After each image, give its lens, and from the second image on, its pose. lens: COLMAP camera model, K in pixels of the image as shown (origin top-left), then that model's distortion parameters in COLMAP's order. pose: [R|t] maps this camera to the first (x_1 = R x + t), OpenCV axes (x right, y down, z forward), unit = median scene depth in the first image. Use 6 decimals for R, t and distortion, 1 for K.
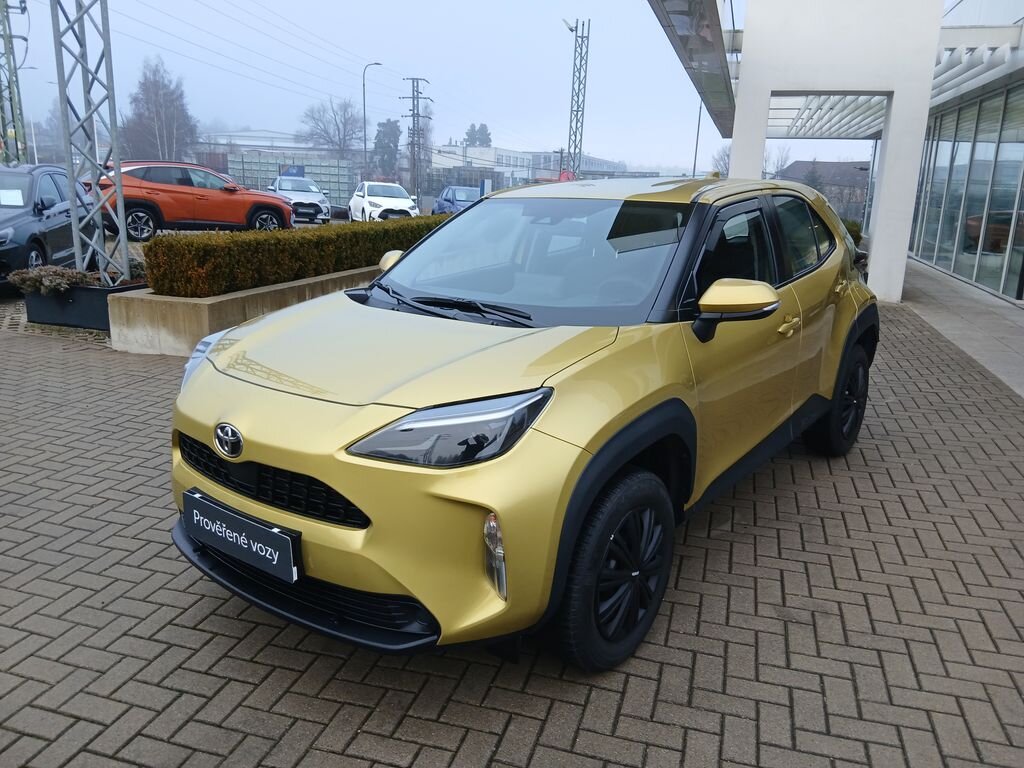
lens RADIAL K [[776.7, 0, 520.4], [0, 776.7, 381.6], [0, 0, 1]] dist [0.058216, -0.074957]
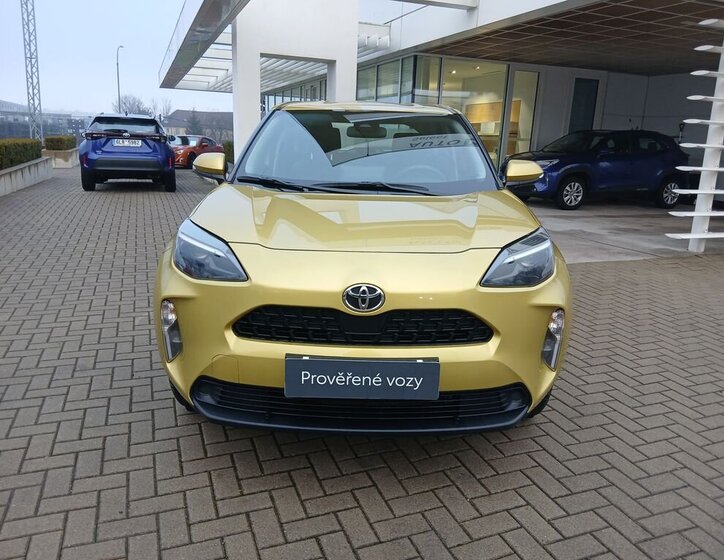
lens RADIAL K [[564.3, 0, 366.6], [0, 564.3, 274.1], [0, 0, 1]] dist [0.051328, -0.067590]
pose [[0.795598, -0.140114, 0.589400, -0.502144], [0.136479, 0.989331, 0.050962, -0.000656], [-0.590252, 0.039895, 0.806233, 0.187853]]
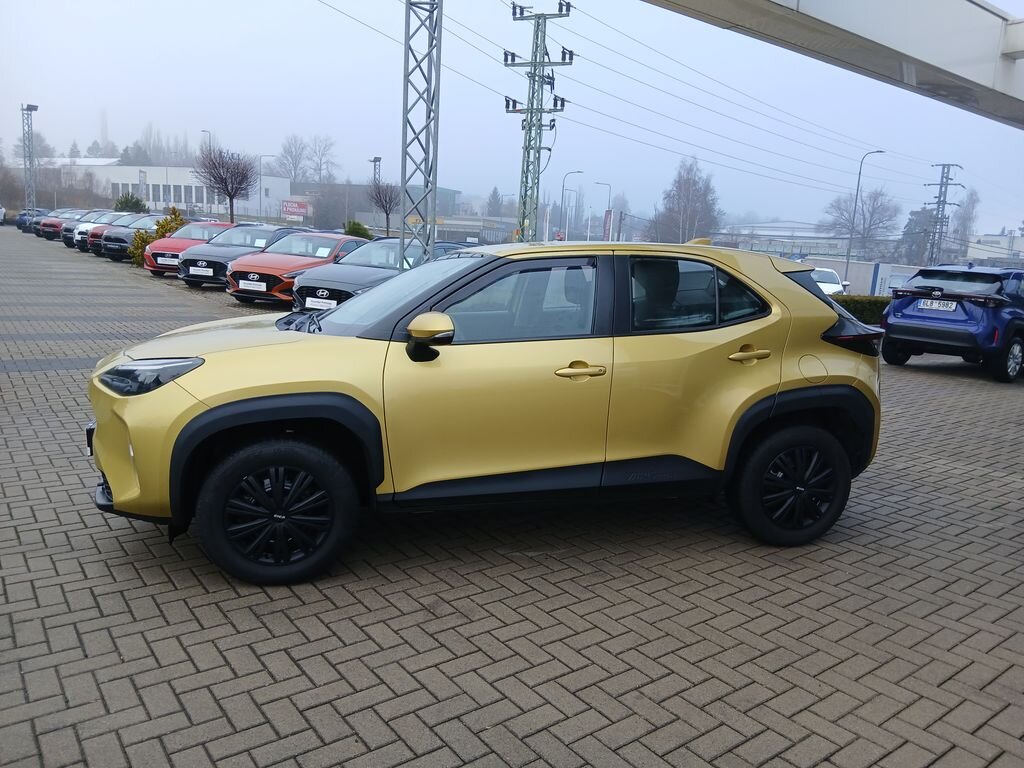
lens RADIAL K [[776.7, 0, 516.8], [0, 776.7, 378.1], [0, 0, 1]] dist [0.058216, -0.074957]
pose [[0.798487, 0.115049, -0.590916, 0.804757], [-0.180803, 0.982085, -0.053106, 0.008714], [0.574219, 0.149244, 0.804983, 0.083604]]
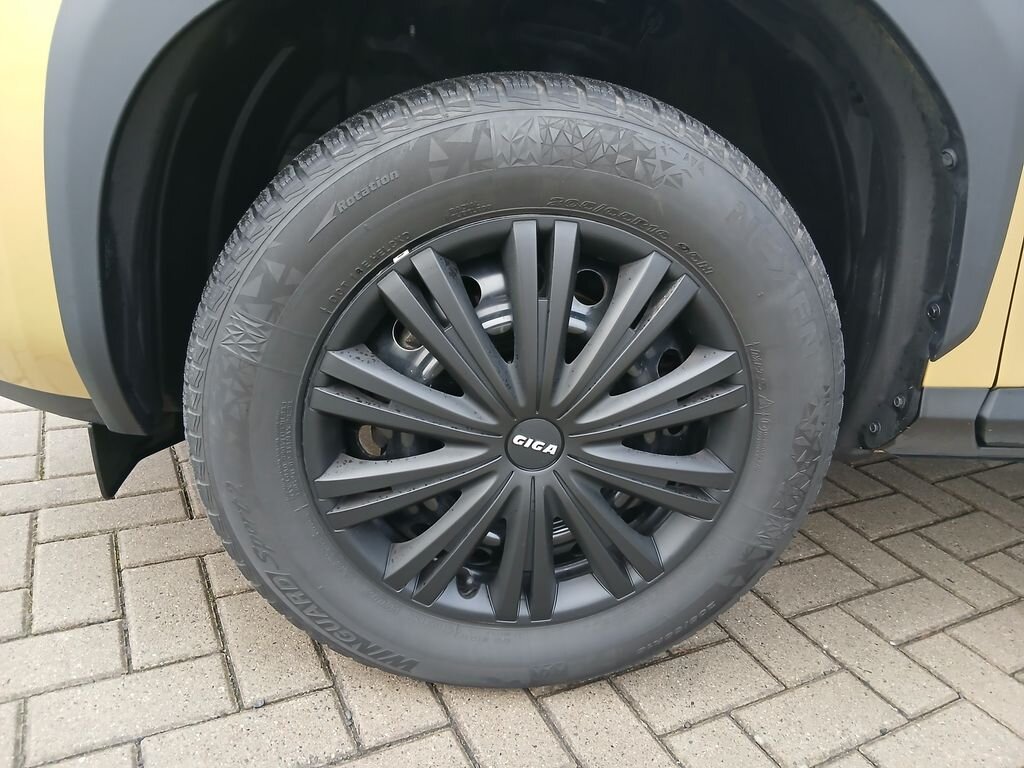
lens RADIAL K [[776.7, 0, 512.0], [0, 776.7, 384.8], [0, 0, 1]] dist [0.058216, -0.074957]
pose [[0.678030, 0.308241, -0.667280, 0.219218], [-0.261363, 0.949596, 0.173080, 0.114531], [0.686997, 0.057048, 0.724418, 0.507746]]
